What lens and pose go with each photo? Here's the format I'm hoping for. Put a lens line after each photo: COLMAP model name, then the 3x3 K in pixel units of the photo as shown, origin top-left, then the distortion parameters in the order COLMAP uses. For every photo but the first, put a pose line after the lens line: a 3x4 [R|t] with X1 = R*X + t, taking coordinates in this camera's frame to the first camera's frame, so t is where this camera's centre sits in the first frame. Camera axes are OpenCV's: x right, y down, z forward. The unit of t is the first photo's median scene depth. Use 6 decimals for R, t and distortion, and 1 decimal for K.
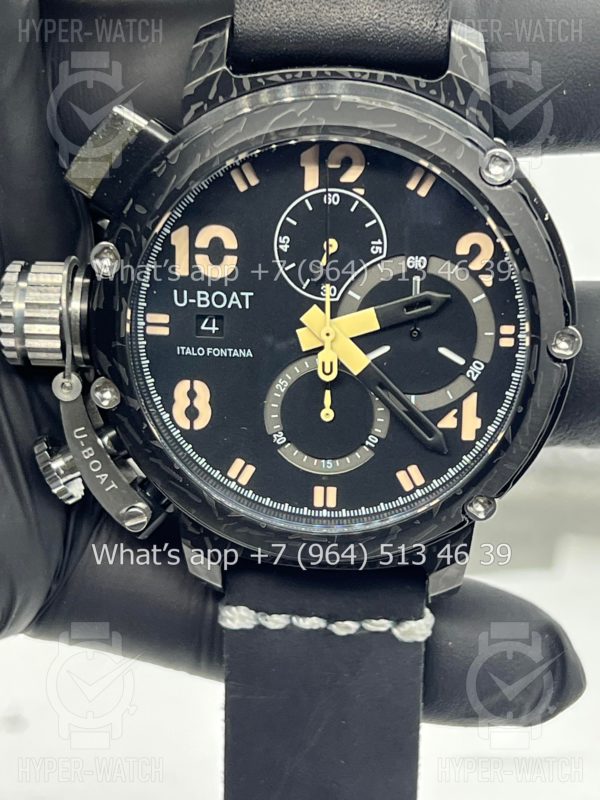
lens RADIAL K [[1870.8, 0, 300.2], [0, 1870.8, 402.0], [0, 0, 1]] dist [0.291901, 0.000000]
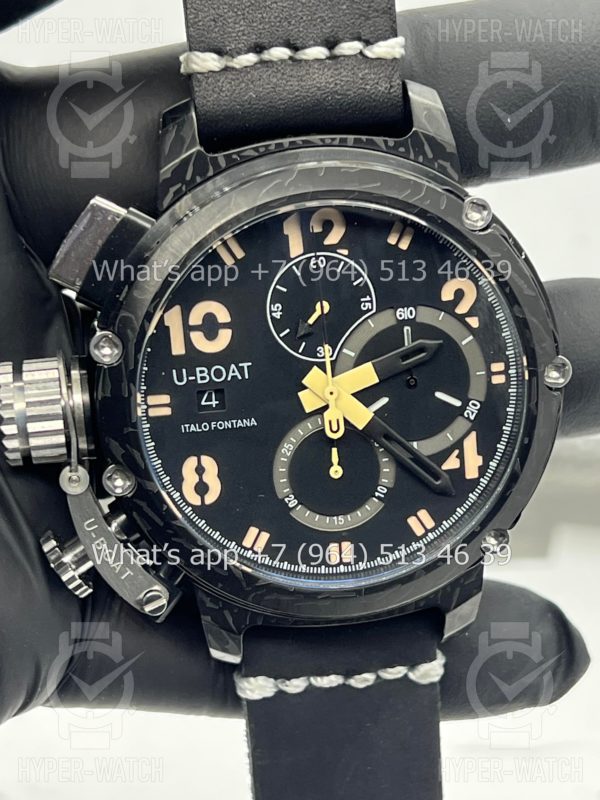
lens RADIAL K [[1870.8, 0, 296.3], [0, 1870.8, 402.7], [0, 0, 1]] dist [0.291901, 0.000000]
pose [[0.979627, -0.128945, 0.153963, -0.160109], [0.135249, 0.990322, -0.031148, -0.001646], [-0.148457, 0.051336, 0.987585, -0.007454]]
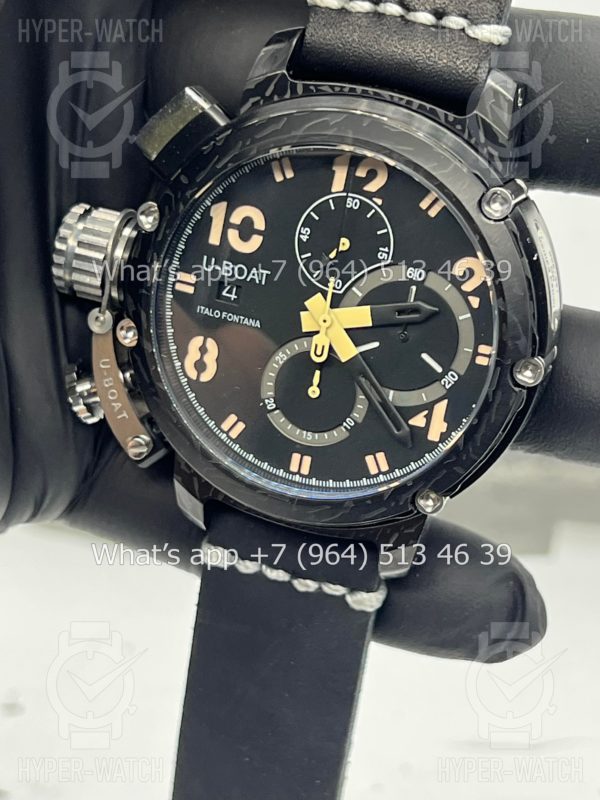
lens RADIAL K [[1870.8, 0, 299.2], [0, 1870.8, 397.2], [0, 0, 1]] dist [0.291901, 0.000000]
pose [[0.968664, 0.207608, -0.136344, 0.160208], [-0.207647, 0.978102, 0.014090, -0.004017], [0.136284, 0.014663, 0.990561, -0.111289]]
